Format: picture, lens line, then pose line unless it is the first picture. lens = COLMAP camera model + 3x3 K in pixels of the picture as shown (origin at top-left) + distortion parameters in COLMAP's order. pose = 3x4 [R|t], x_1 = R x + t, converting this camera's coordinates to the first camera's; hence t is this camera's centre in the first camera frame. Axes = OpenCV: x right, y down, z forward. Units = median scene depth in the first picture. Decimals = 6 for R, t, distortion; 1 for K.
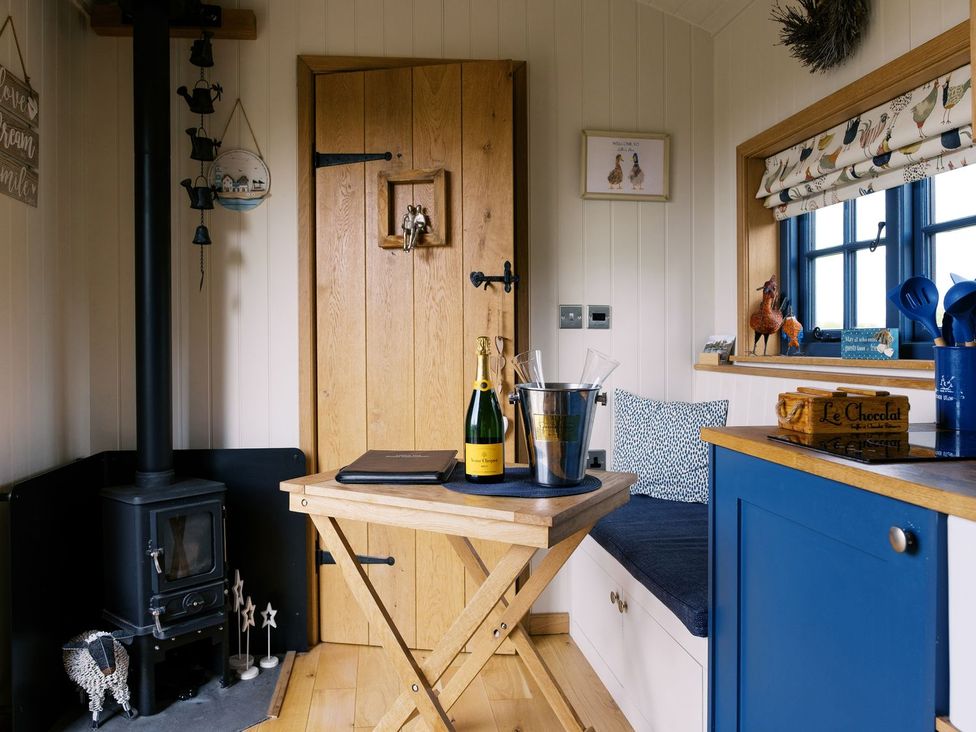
lens RADIAL K [[761.4, 0, 431.0], [0, 761.4, 351.1], [0, 0, 1]] dist [-0.006846, -0.016775]
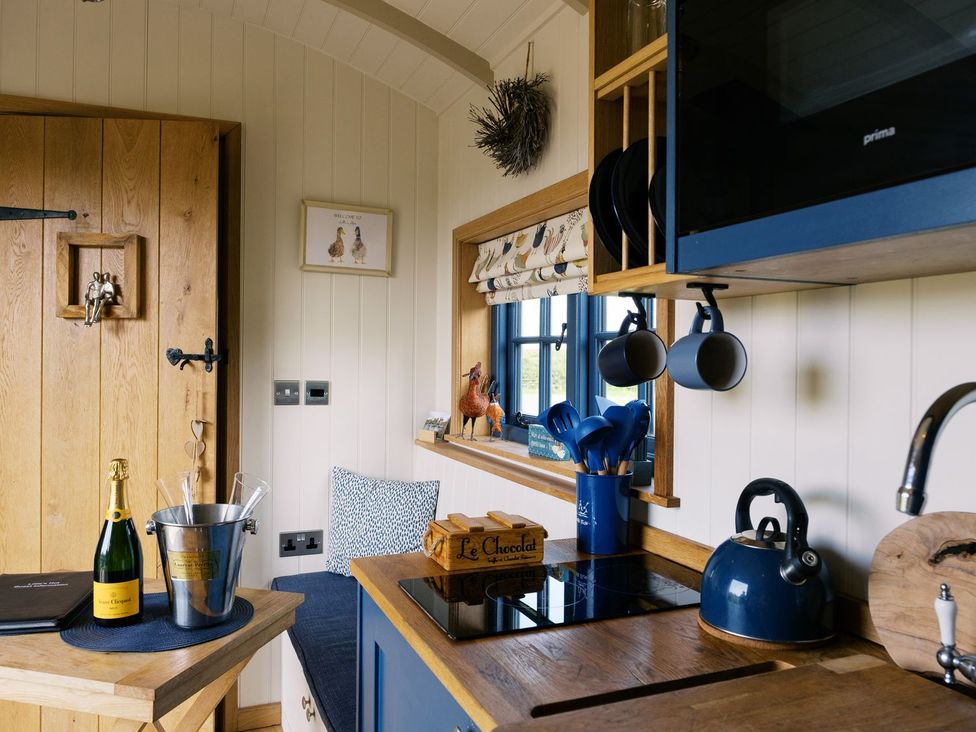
lens RADIAL K [[761.4, 0, 459.5], [0, 761.4, 358.5], [0, 0, 1]] dist [-0.006846, -0.016775]
pose [[0.957121, 0.022137, 0.288840, 0.124966], [-0.018671, 0.999717, -0.014749, -0.085333], [-0.289085, 0.008724, 0.957264, 0.026687]]
